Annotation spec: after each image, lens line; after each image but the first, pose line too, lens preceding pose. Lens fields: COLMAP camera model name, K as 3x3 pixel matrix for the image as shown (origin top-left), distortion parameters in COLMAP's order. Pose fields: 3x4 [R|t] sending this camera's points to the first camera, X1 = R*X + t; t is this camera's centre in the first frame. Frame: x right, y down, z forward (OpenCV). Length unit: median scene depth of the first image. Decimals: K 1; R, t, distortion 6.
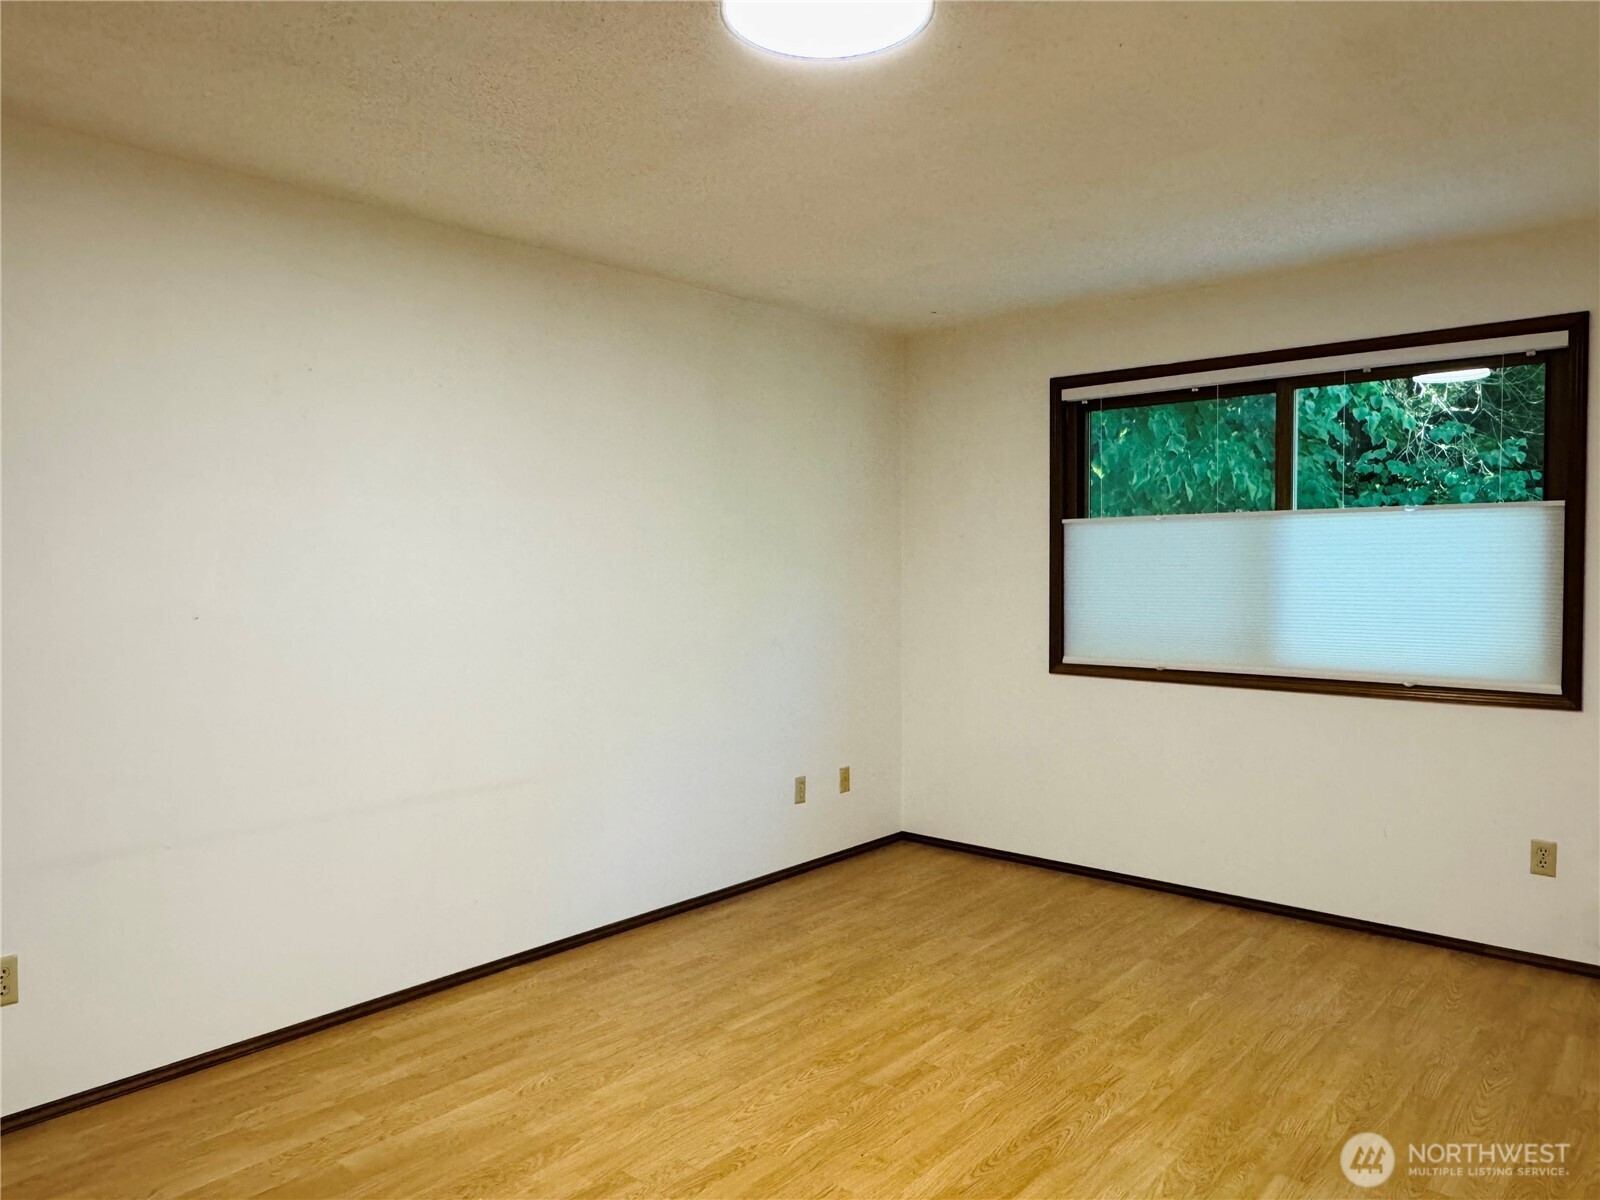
lens RADIAL K [[1095.2, 0, 795.1], [0, 1095.2, 598.0], [0, 0, 1]] dist [-0.004159, 0.000788]
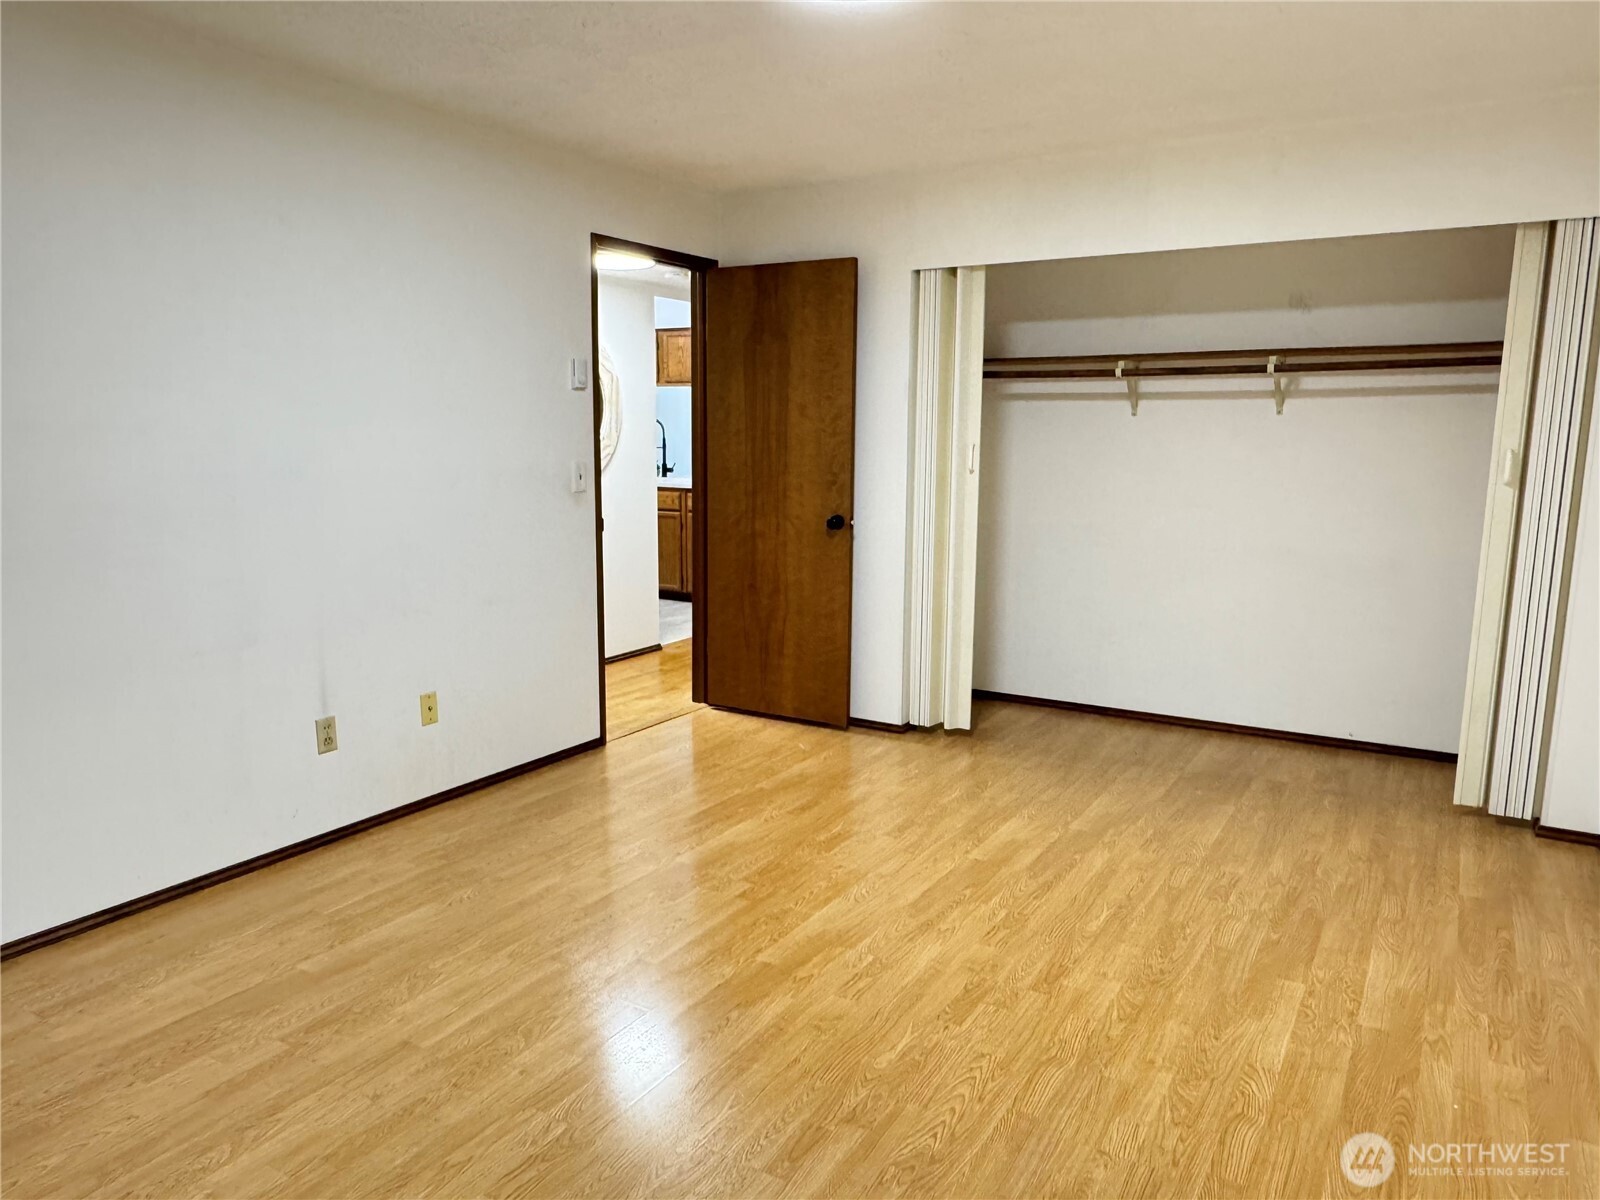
lens RADIAL K [[1095.2, 0, 795.1], [0, 1095.2, 598.0], [0, 0, 1]] dist [-0.004159, 0.000788]
pose [[-0.984567, 0.027771, -0.172793, 0.244210], [-0.006697, 0.980628, 0.195765, -0.068870], [0.174883, 0.193901, -0.965307, 1.766354]]
